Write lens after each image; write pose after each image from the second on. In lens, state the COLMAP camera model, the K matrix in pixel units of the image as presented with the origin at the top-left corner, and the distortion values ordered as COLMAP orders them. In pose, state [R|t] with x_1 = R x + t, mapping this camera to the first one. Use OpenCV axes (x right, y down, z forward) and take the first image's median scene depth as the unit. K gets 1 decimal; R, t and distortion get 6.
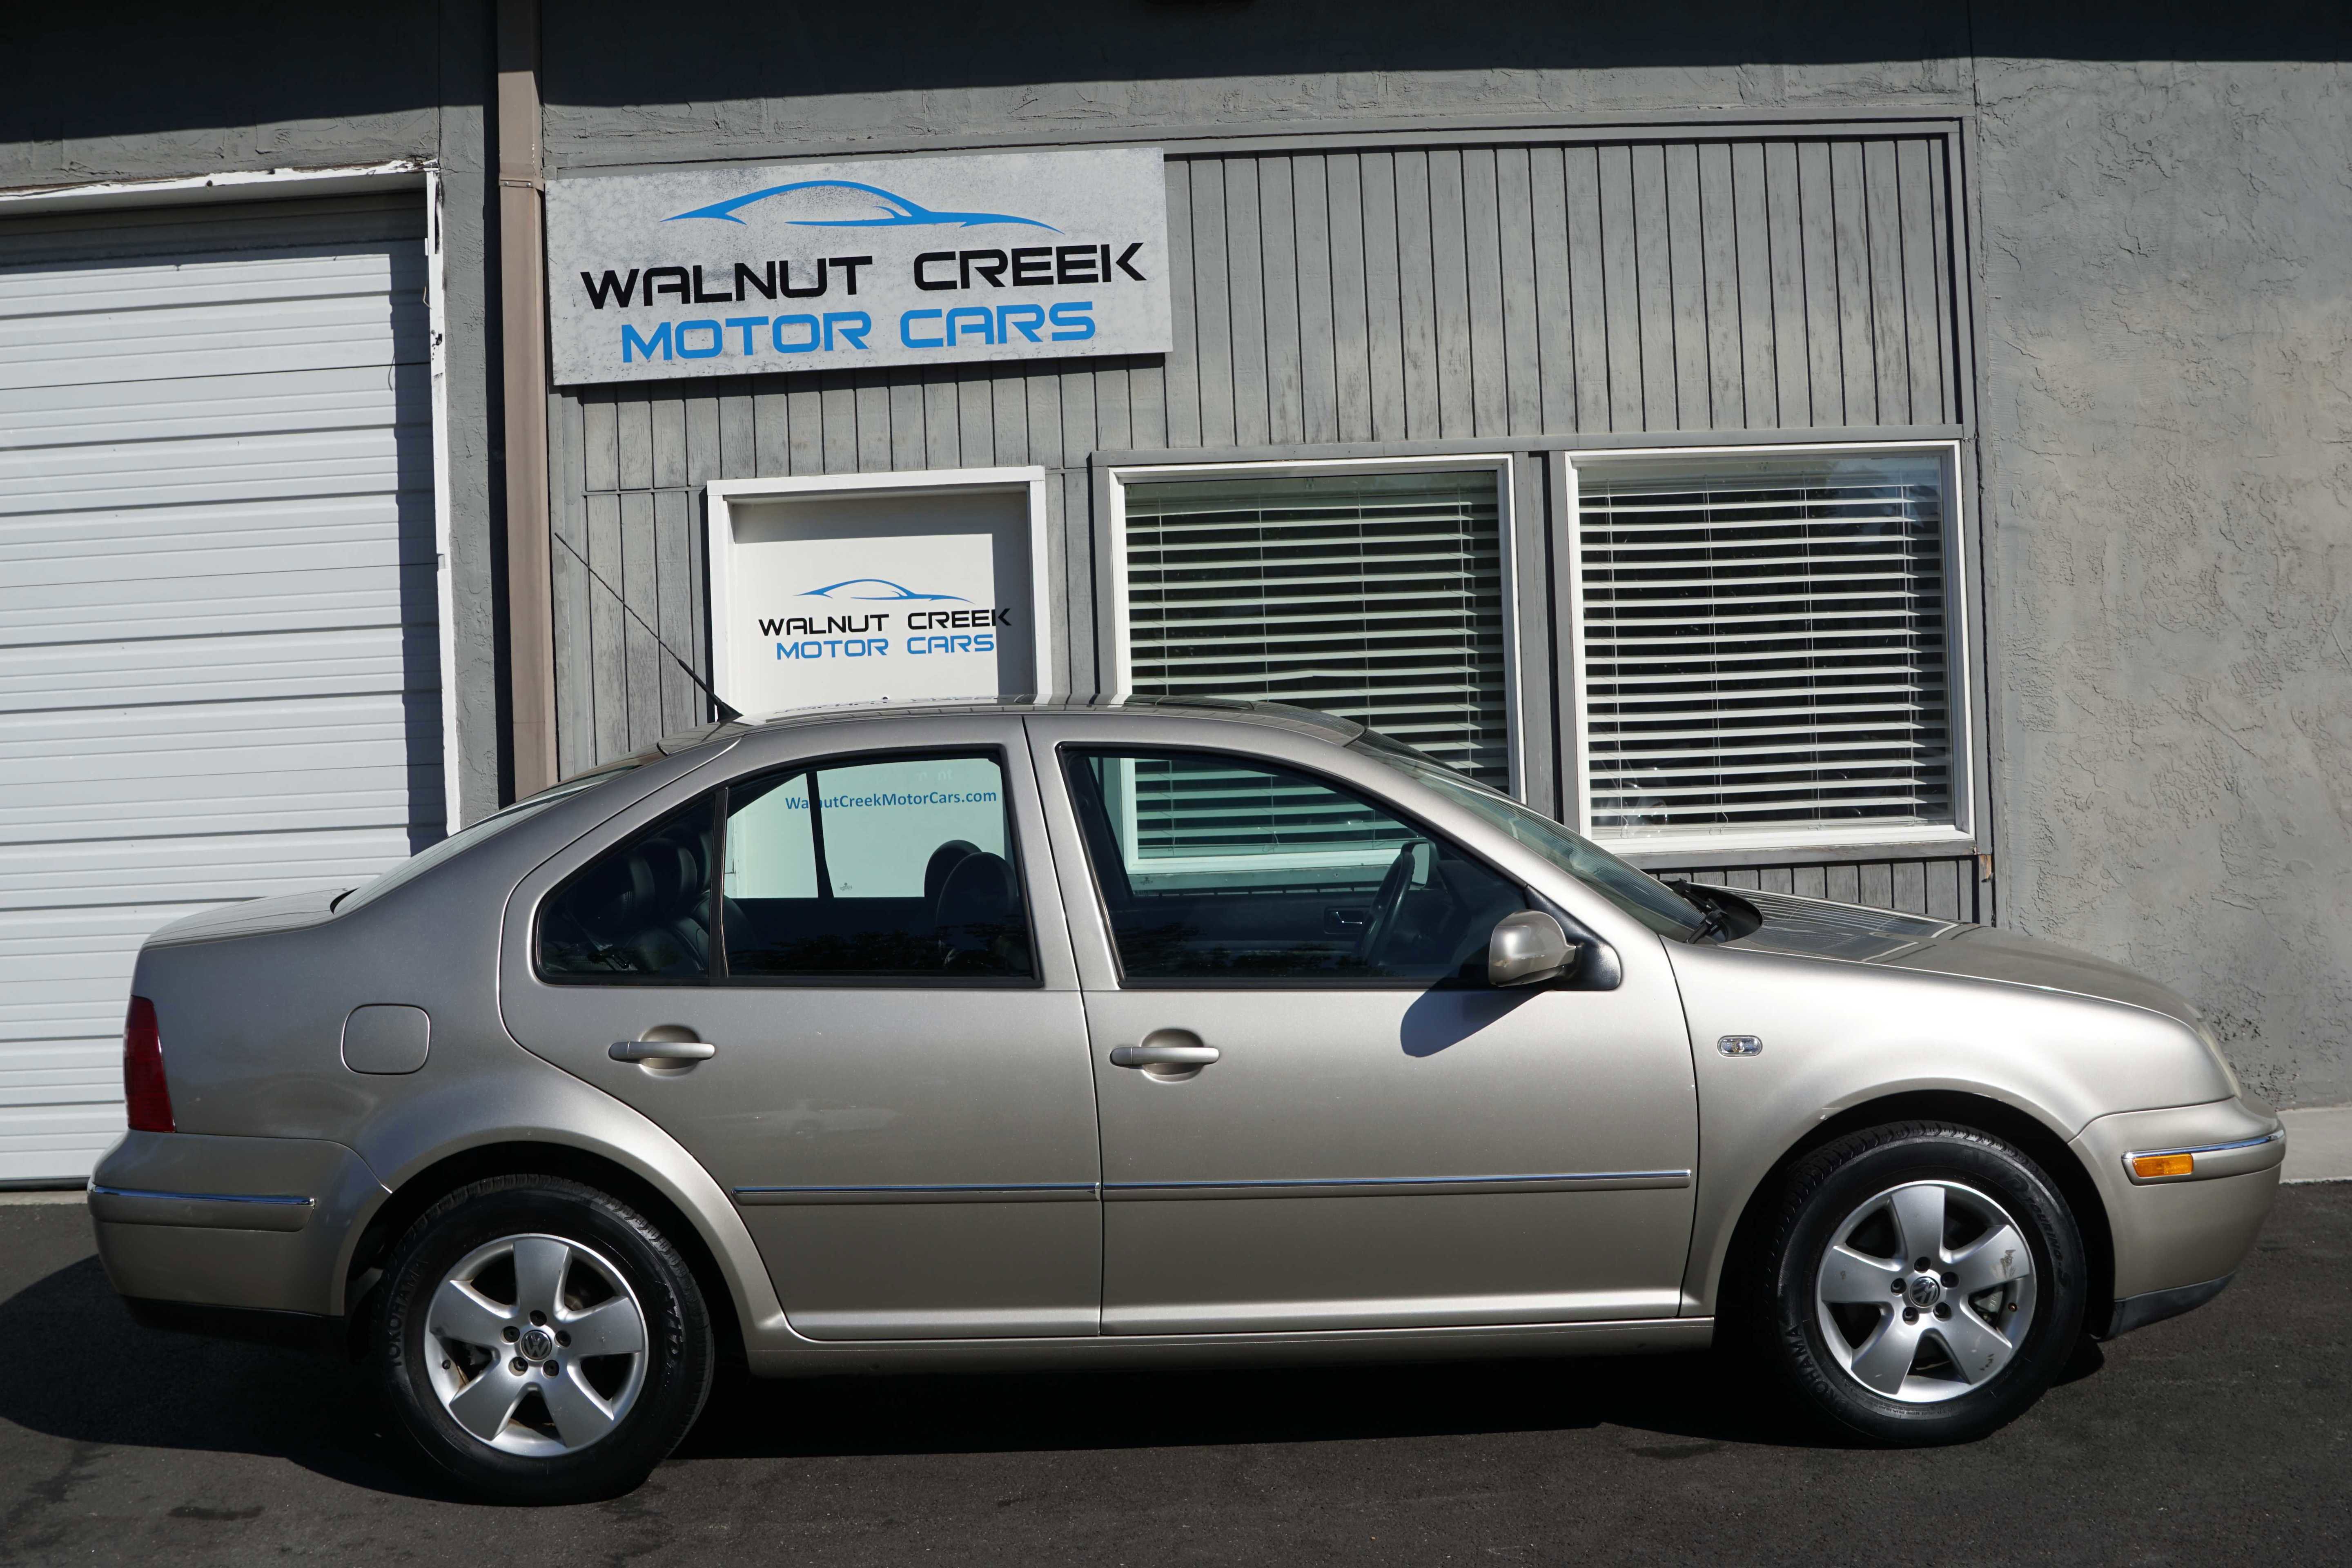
lens RADIAL K [[2497.7, 0, 1188.7], [0, 2497.7, 791.9], [0, 0, 1]] dist [-0.148318, 0.109883]
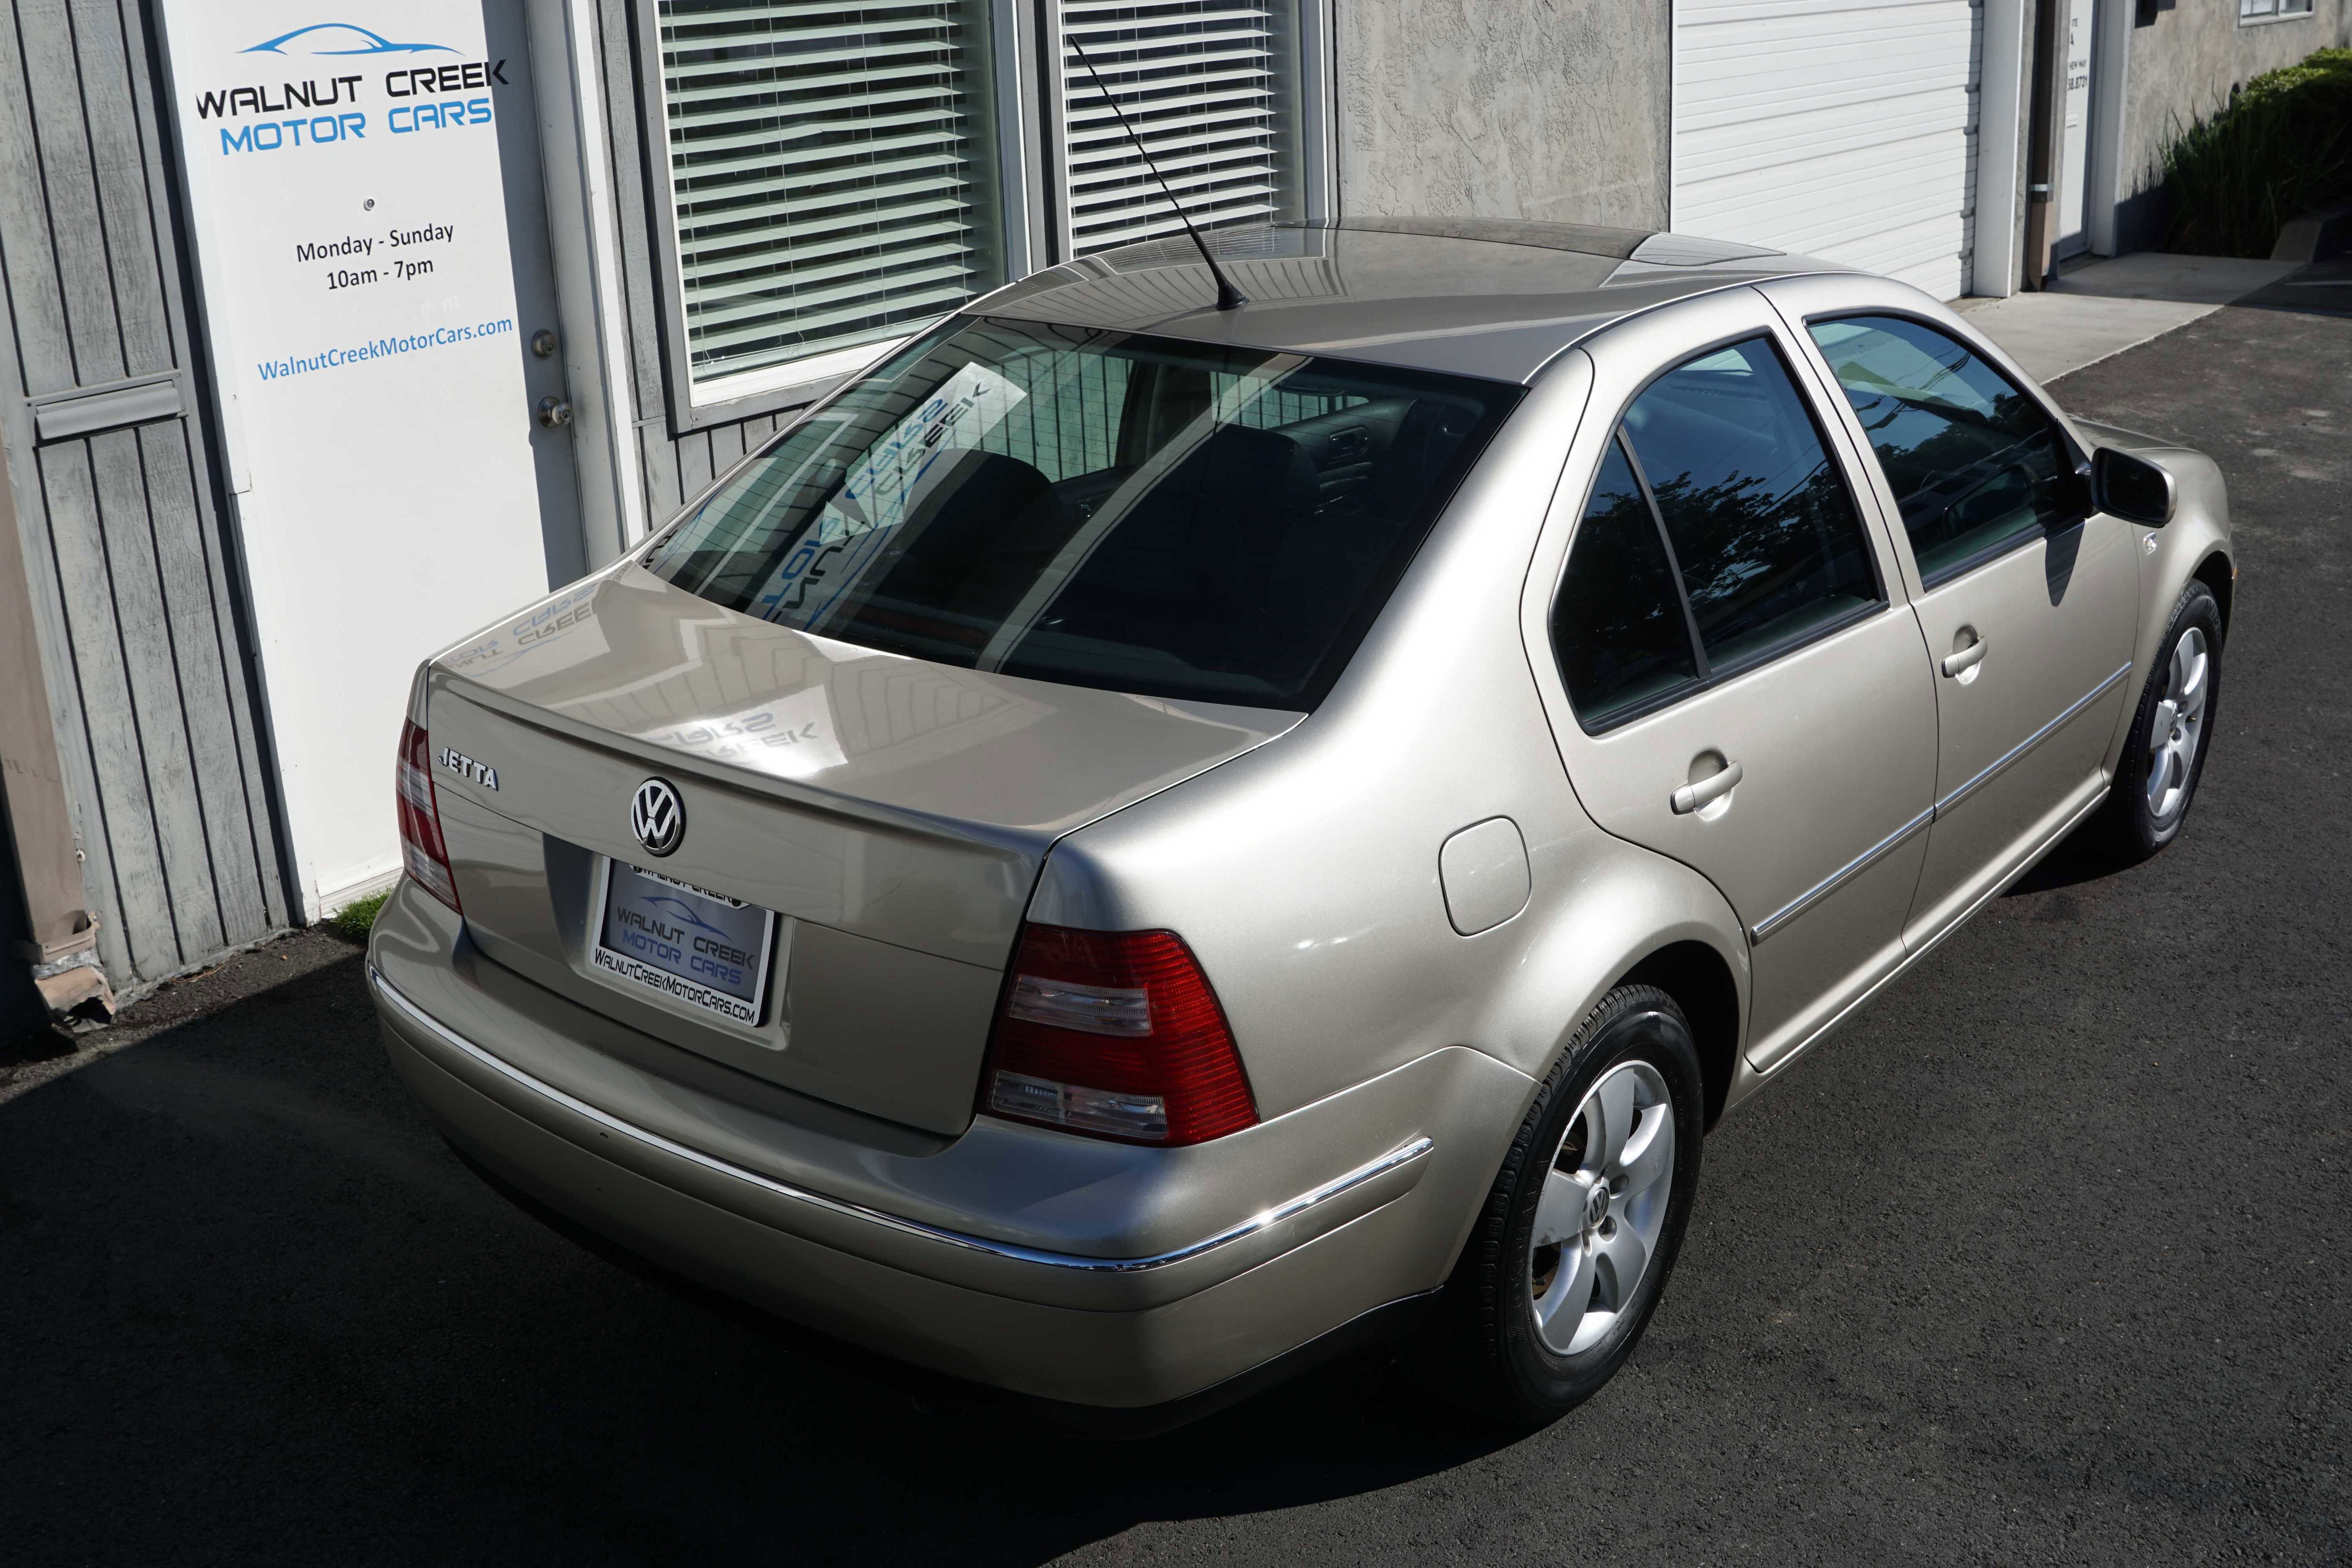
lens RADIAL K [[2497.7, 0, 1188.7], [0, 2497.7, 791.9], [0, 0, 1]] dist [-0.148318, 0.109883]
pose [[0.619792, -0.248399, 0.744416, -0.530812], [0.029679, 0.955325, 0.294064, -0.074426], [-0.784204, -0.160165, 0.599475, 0.402054]]
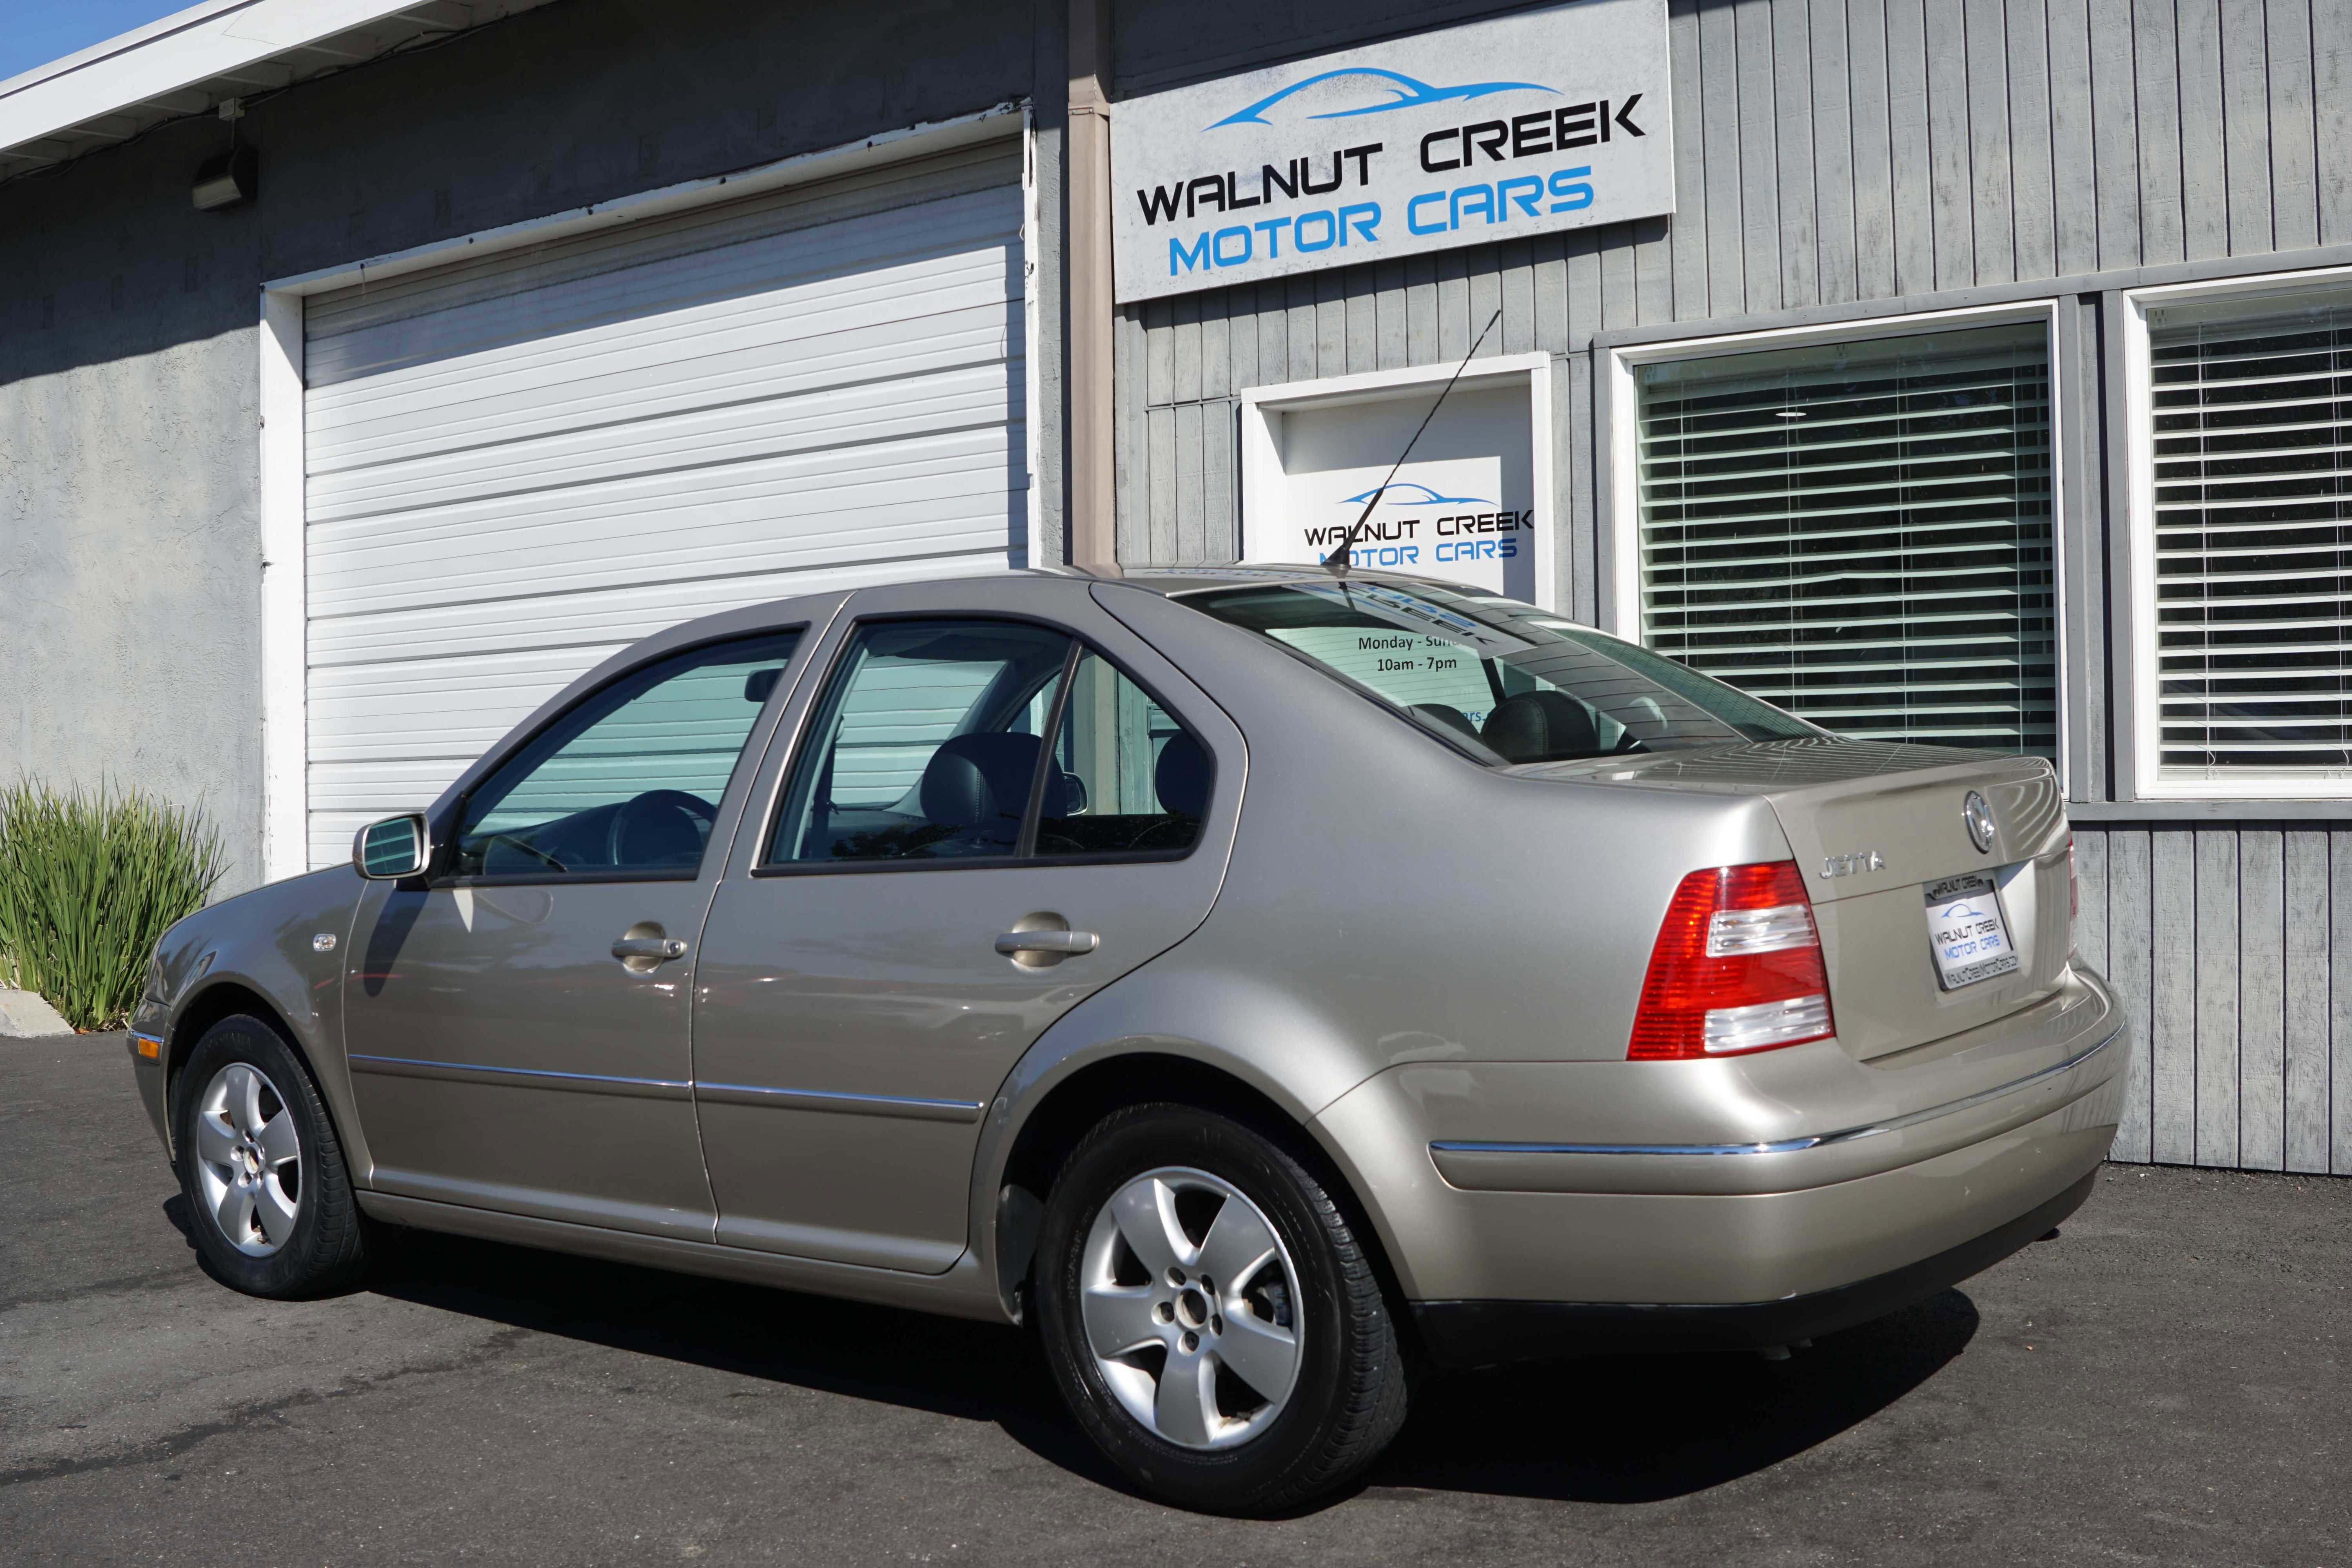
lens RADIAL K [[2497.7, 0, 1188.7], [0, 2497.7, 791.9], [0, 0, 1]] dist [-0.148318, 0.109883]
pose [[0.795757, 0.032535, -0.604741, 0.390924], [-0.025981, 0.999471, 0.019584, 0.015833], [0.605058, 0.000127, 0.796181, 0.198000]]
